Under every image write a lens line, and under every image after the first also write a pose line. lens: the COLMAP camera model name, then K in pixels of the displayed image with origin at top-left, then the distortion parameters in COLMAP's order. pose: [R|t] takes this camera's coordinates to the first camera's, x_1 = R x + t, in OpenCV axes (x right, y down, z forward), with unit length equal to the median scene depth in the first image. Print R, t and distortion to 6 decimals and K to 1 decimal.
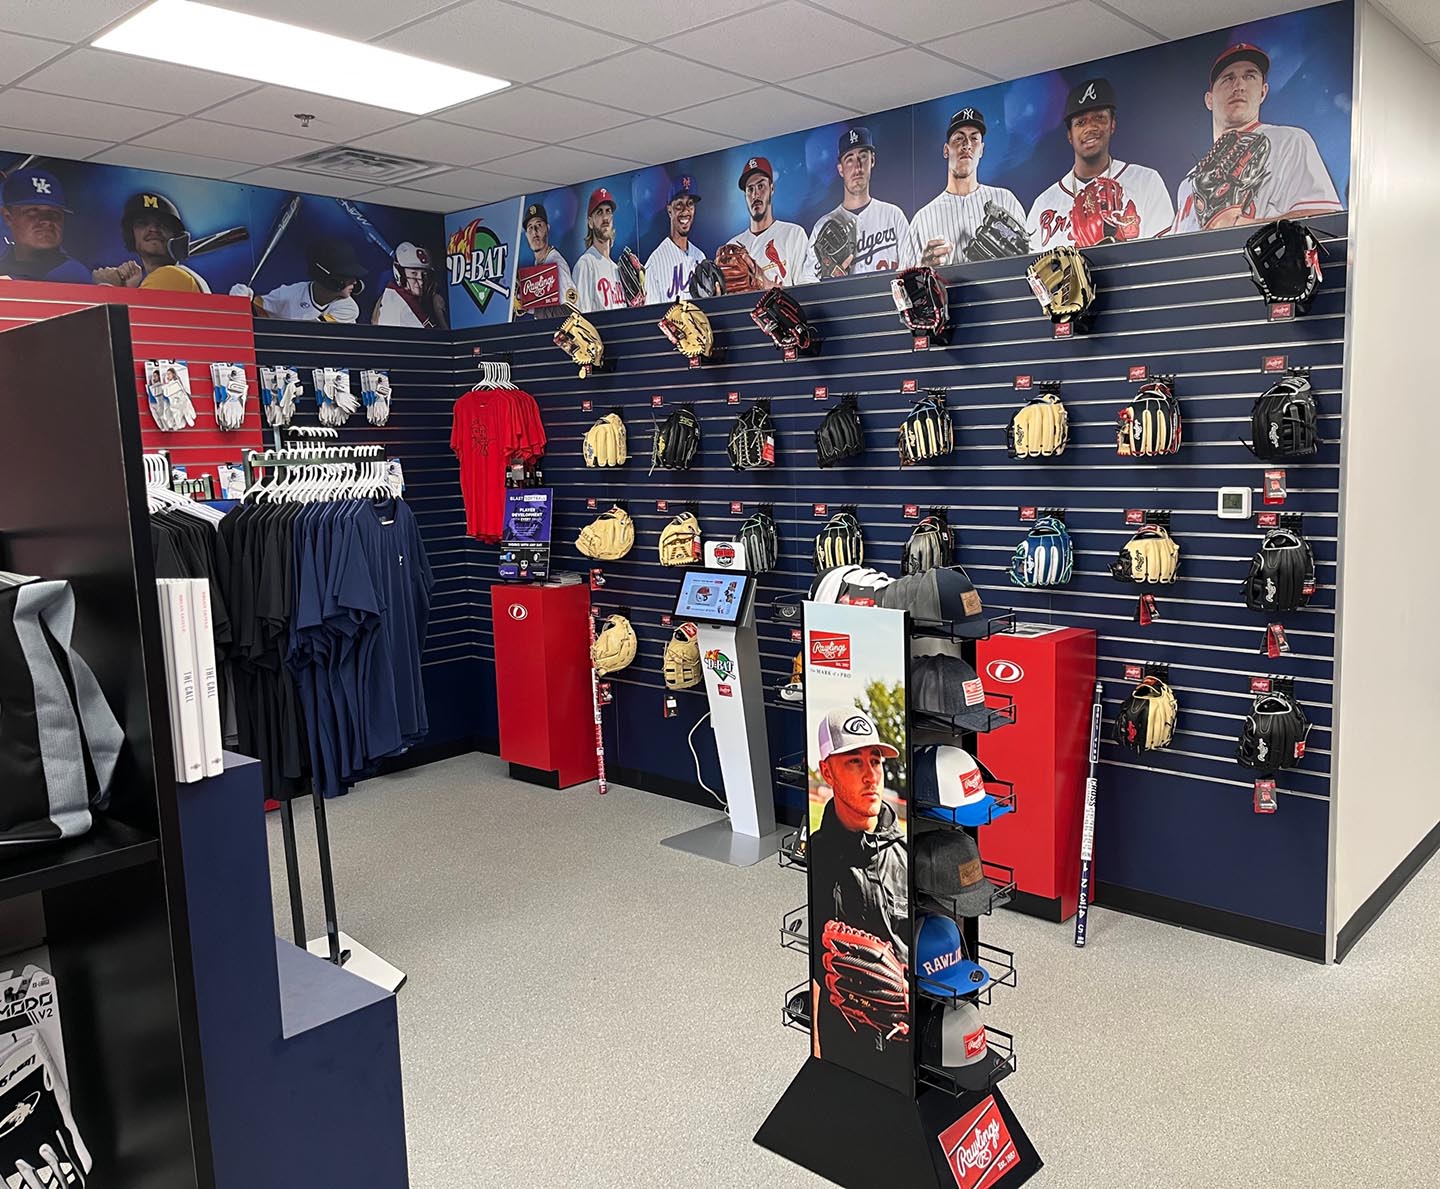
lens RADIAL K [[1238.3, 0, 722.2], [0, 1238.3, 601.0], [0, 0, 1]] dist [0.014949, -0.004129]
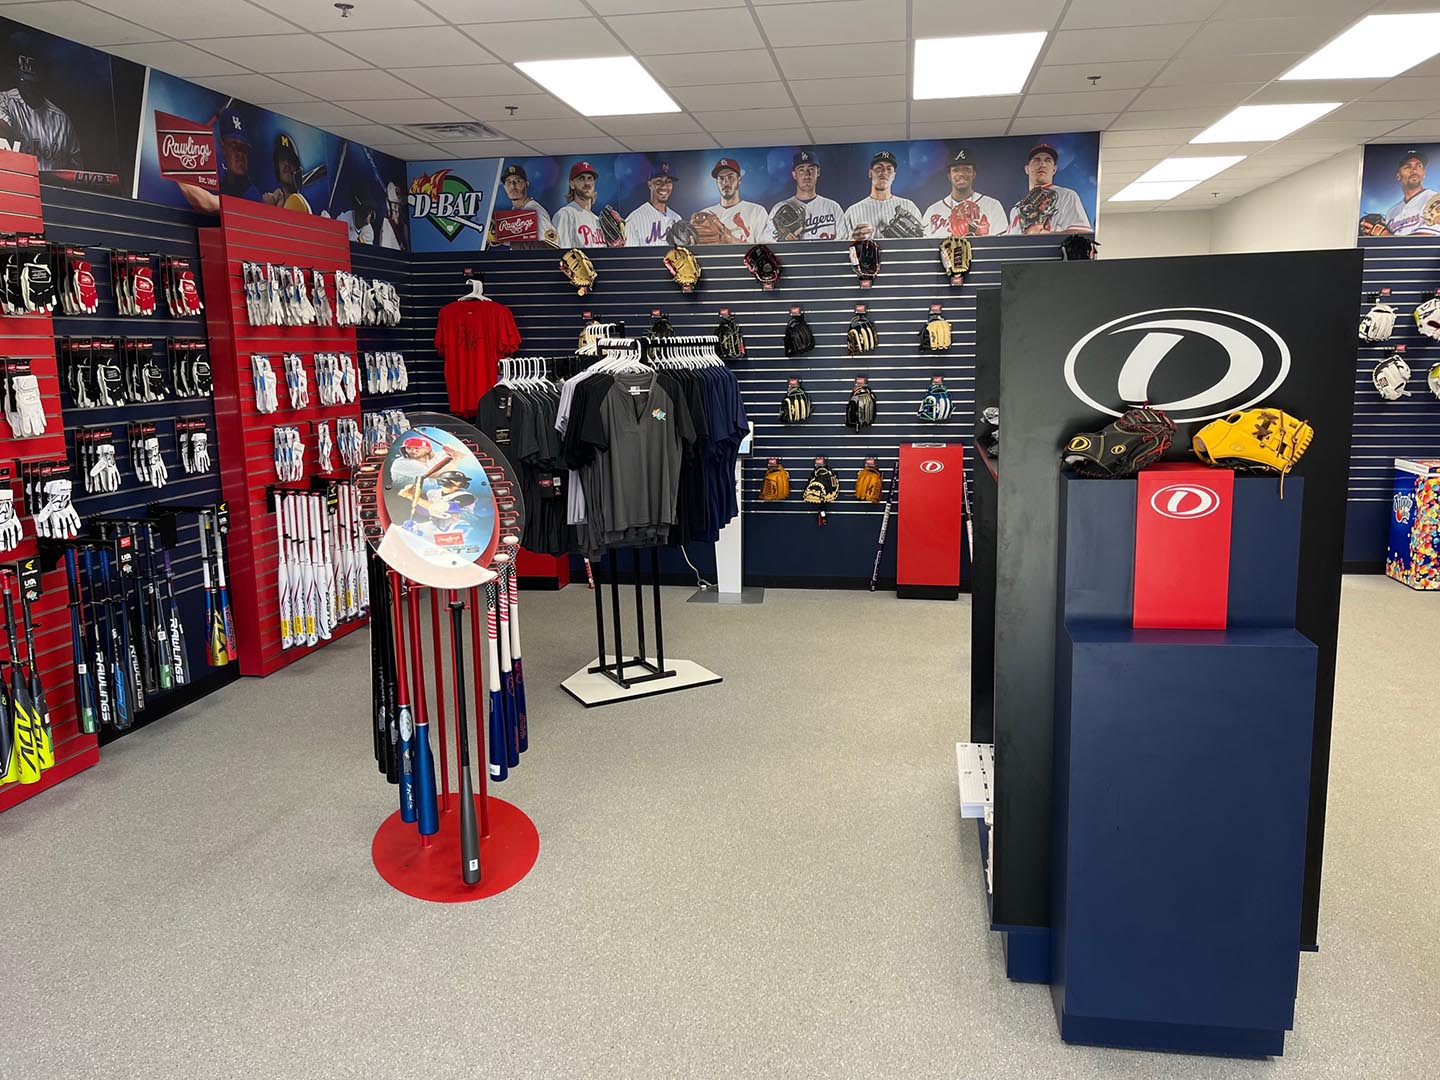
lens RADIAL K [[1089.3, 0, 719.3], [0, 1089.3, 534.5], [0, 0, 1]] dist [0.008122, -0.006701]
pose [[0.848643, -0.078216, 0.523152, -0.739026], [0.061141, 0.996883, 0.049862, 0.047357], [-0.525421, -0.010329, 0.850780, -0.174120]]
